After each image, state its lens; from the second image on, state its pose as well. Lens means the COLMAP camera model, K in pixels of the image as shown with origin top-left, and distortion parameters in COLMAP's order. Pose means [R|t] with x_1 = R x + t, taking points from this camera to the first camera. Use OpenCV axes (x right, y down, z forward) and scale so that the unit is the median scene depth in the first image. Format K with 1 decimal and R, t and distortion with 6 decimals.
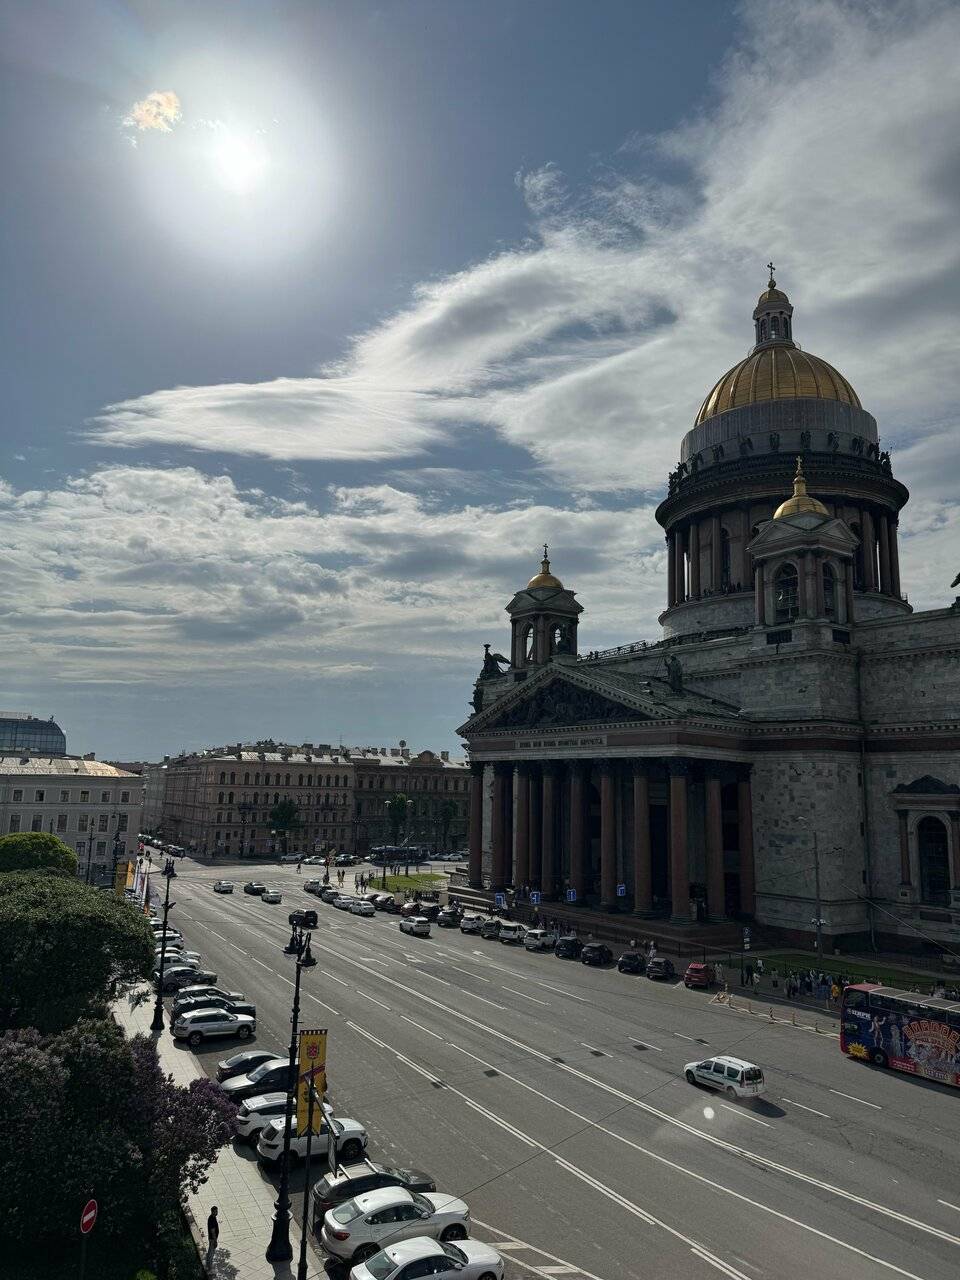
lens RADIAL K [[898.6, 0, 473.5], [0, 898.6, 643.9], [0, 0, 1]] dist [0.179314, -0.392895]
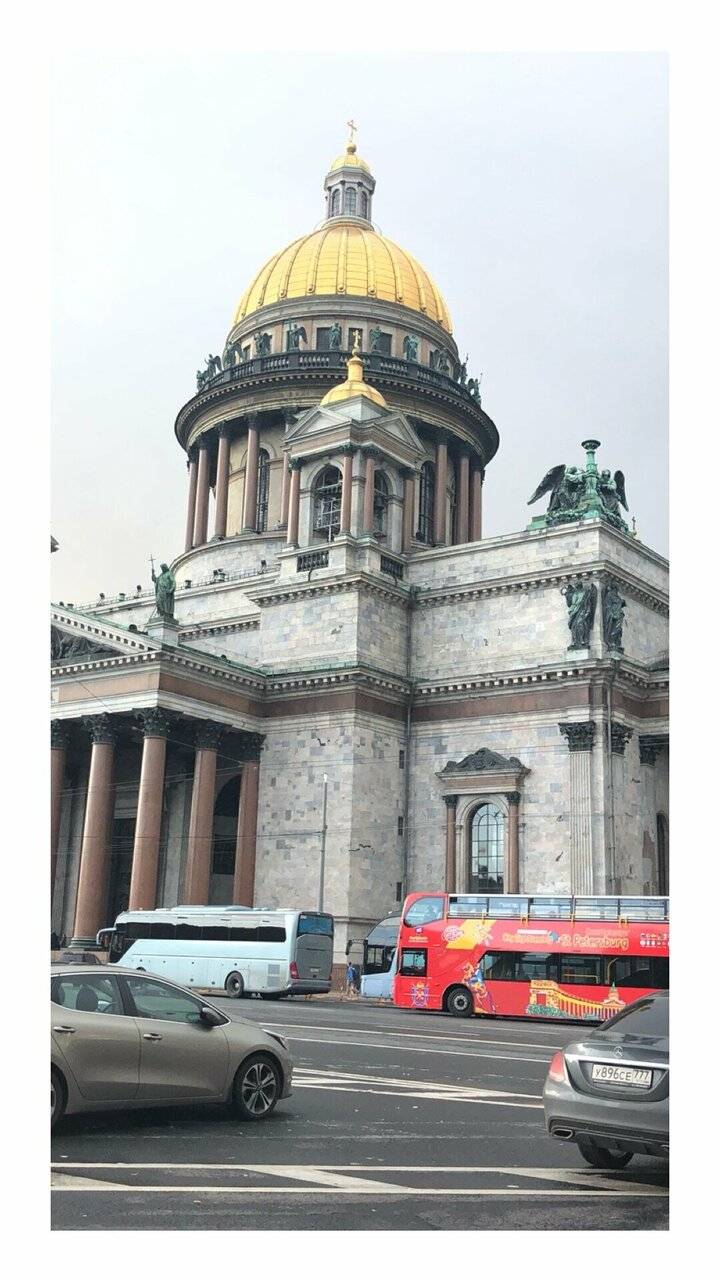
lens RADIAL K [[1279.1, 0, 358.1], [0, 1279.1, 639.1], [0, 0, 1]] dist [0.115409, -0.003595]
pose [[0.948236, 0.087877, 0.305167, 0.065001], [-0.064868, 0.994288, -0.084757, 0.134616], [-0.310872, 0.060574, 0.948519, 0.034359]]
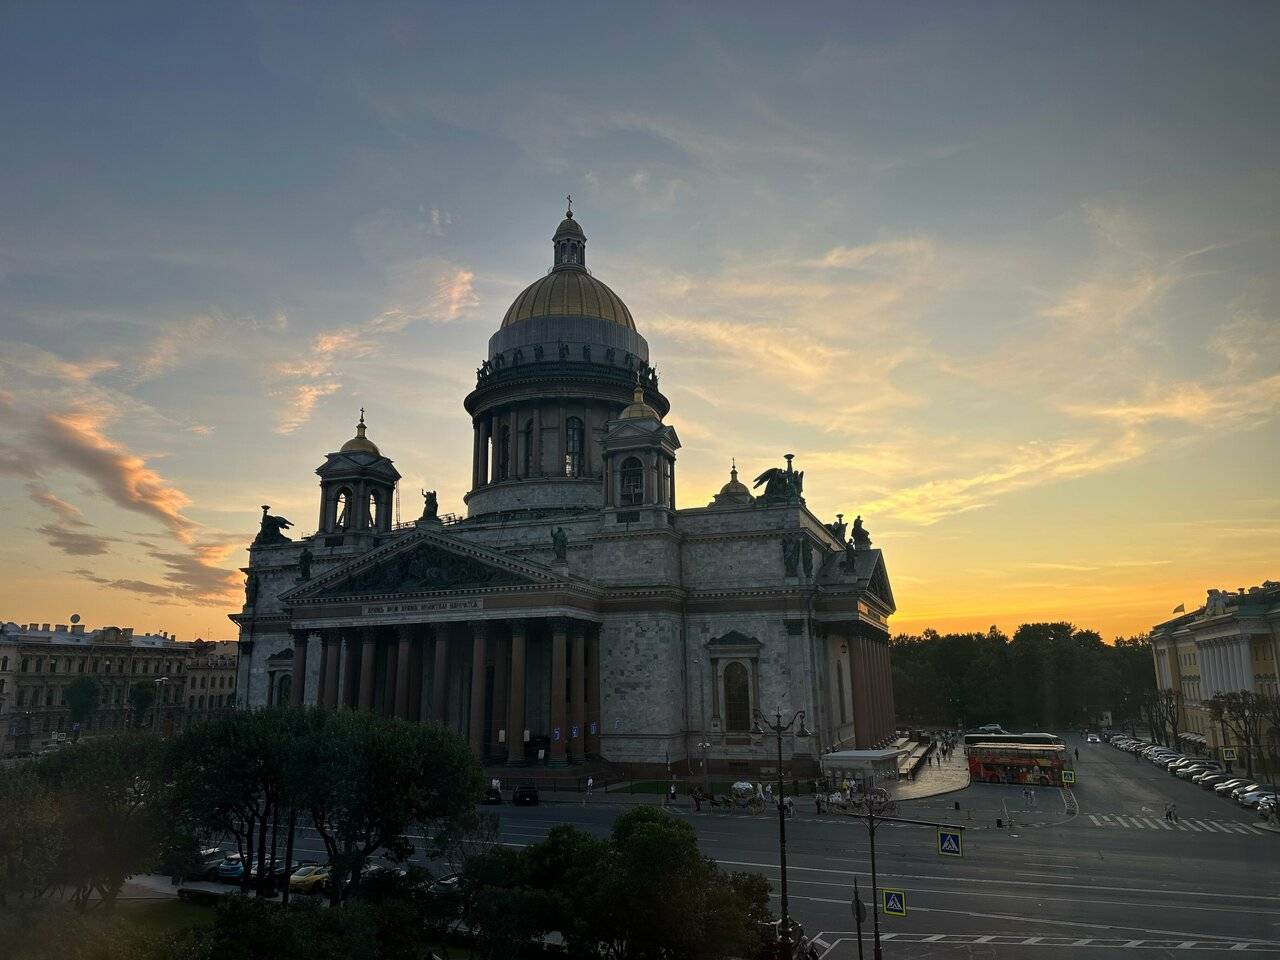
lens RADIAL K [[900.9, 0, 644.7], [0, 900.9, 483.6], [0, 0, 1]] dist [0.184655, -0.378904]
pose [[0.815008, 0.091234, 0.572222, -0.326873], [-0.062787, 0.995617, -0.069313, 0.029271], [-0.576038, 0.020563, 0.817164, 0.013567]]
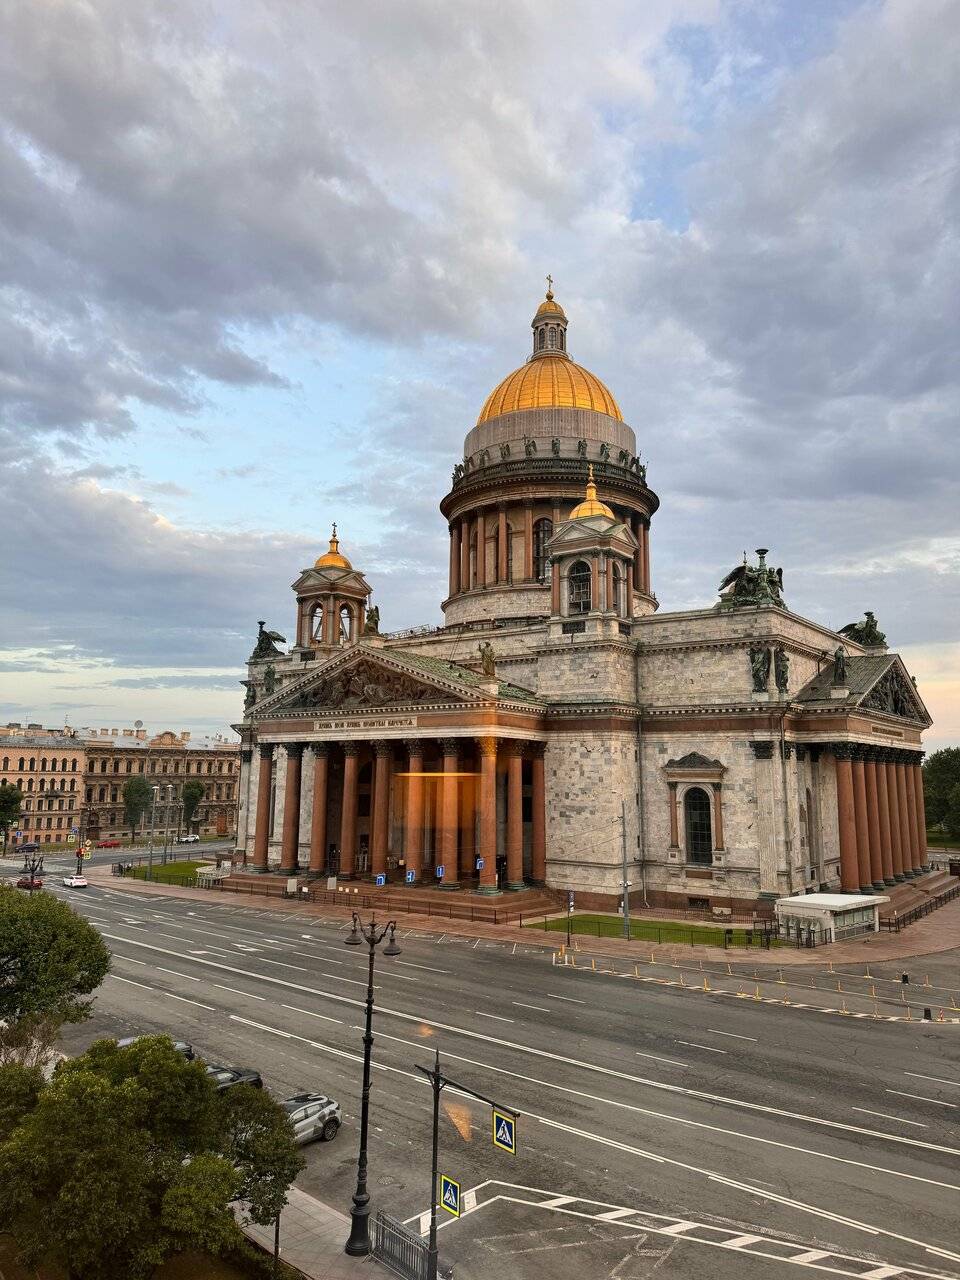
lens RADIAL K [[900.9, 0, 480.6], [0, 900.9, 642.0], [0, 0, 1]] dist [0.184655, -0.378904]
pose [[0.945021, 0.033152, 0.325326, -0.124164], [-0.039943, 0.999101, 0.014216, -0.000944], [-0.324562, -0.026429, 0.945495, 0.003278]]
